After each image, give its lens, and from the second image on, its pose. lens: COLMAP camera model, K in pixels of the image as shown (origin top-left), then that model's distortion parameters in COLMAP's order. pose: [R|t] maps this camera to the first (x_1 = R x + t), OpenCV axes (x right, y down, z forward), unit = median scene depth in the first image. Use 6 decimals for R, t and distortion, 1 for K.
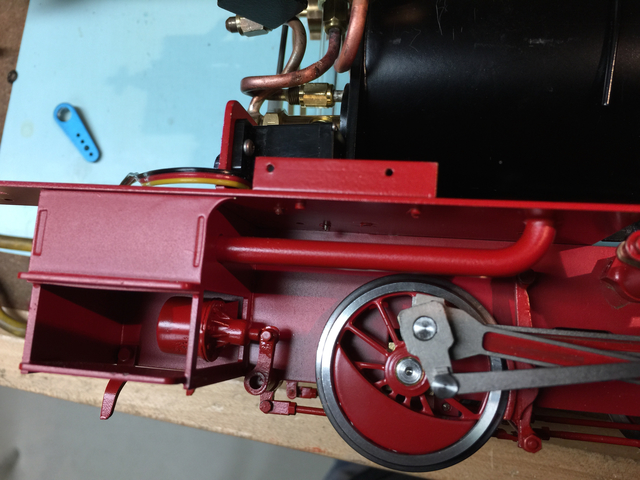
lens RADIAL K [[596.0, 0, 320.0], [0, 596.0, 240.0], [0, 0, 1]] dist [0.108631, -0.178418]
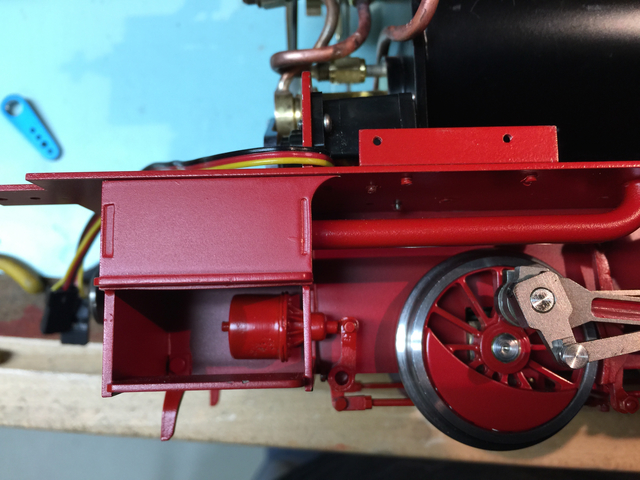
lens RADIAL K [[596.0, 0, 320.0], [0, 596.0, 240.0], [0, 0, 1]] dist [0.108631, -0.178418]
pose [[0.979918, -0.074237, 0.185068, -0.293548], [0.073204, 0.997240, 0.012421, 0.010876], [-0.185480, 0.001376, 0.982647, 0.097772]]
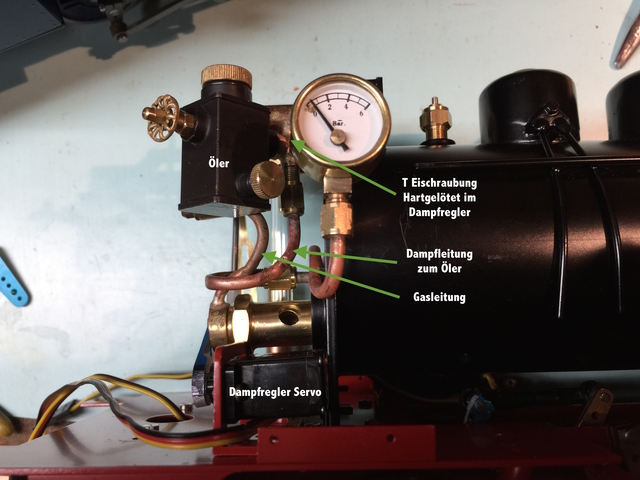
lens RADIAL K [[596.0, 0, 320.0], [0, 596.0, 240.0], [0, 0, 1]] dist [0.108631, -0.178418]
pose [[0.982777, -0.078290, 0.167390, -0.124965], [0.074451, 0.996800, 0.029099, -0.399253], [-0.169133, -0.016136, 0.985461, -0.012475]]
